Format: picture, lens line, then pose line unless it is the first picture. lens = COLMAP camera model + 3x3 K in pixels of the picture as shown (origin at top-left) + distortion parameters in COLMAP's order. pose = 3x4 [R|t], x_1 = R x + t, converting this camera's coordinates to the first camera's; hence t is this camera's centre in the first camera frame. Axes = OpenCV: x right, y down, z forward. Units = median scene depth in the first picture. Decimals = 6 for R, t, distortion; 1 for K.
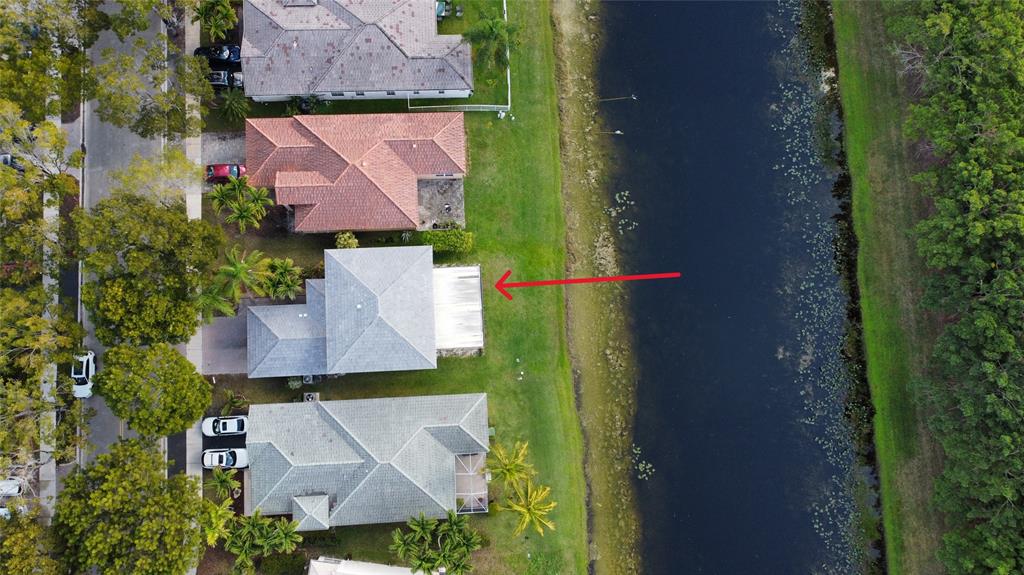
lens RADIAL K [[763.6, 0, 508.2], [0, 763.6, 289.4], [0, 0, 1]] dist [0.008614, -0.008329]
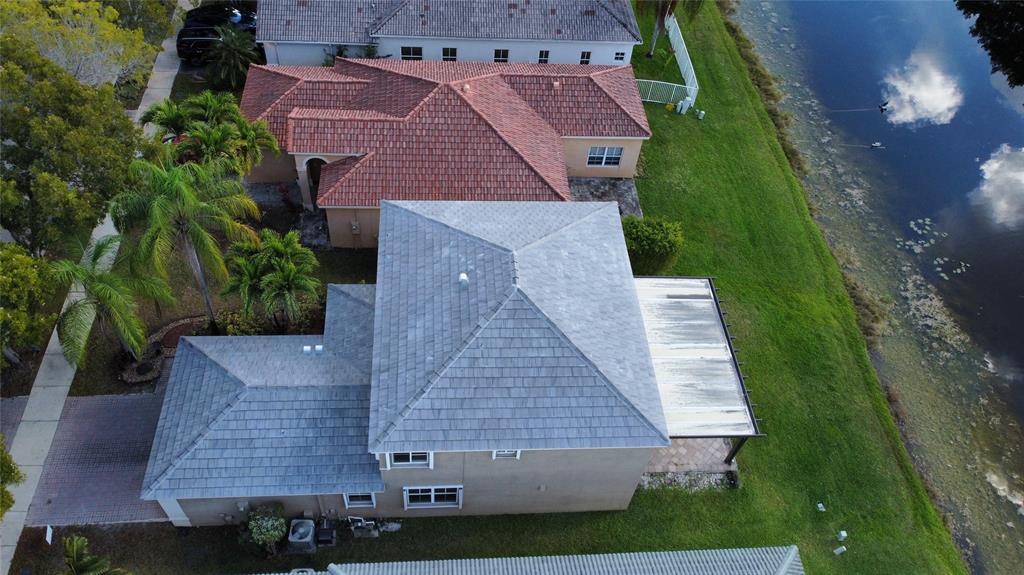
lens RADIAL K [[763.6, 0, 506.9], [0, 763.6, 292.2], [0, 0, 1]] dist [0.008614, -0.008329]
pose [[0.999767, -0.017672, 0.012381, -0.157076], [0.021570, 0.833709, -0.551783, 0.217603], [-0.000571, 0.551921, 0.833896, 0.594685]]
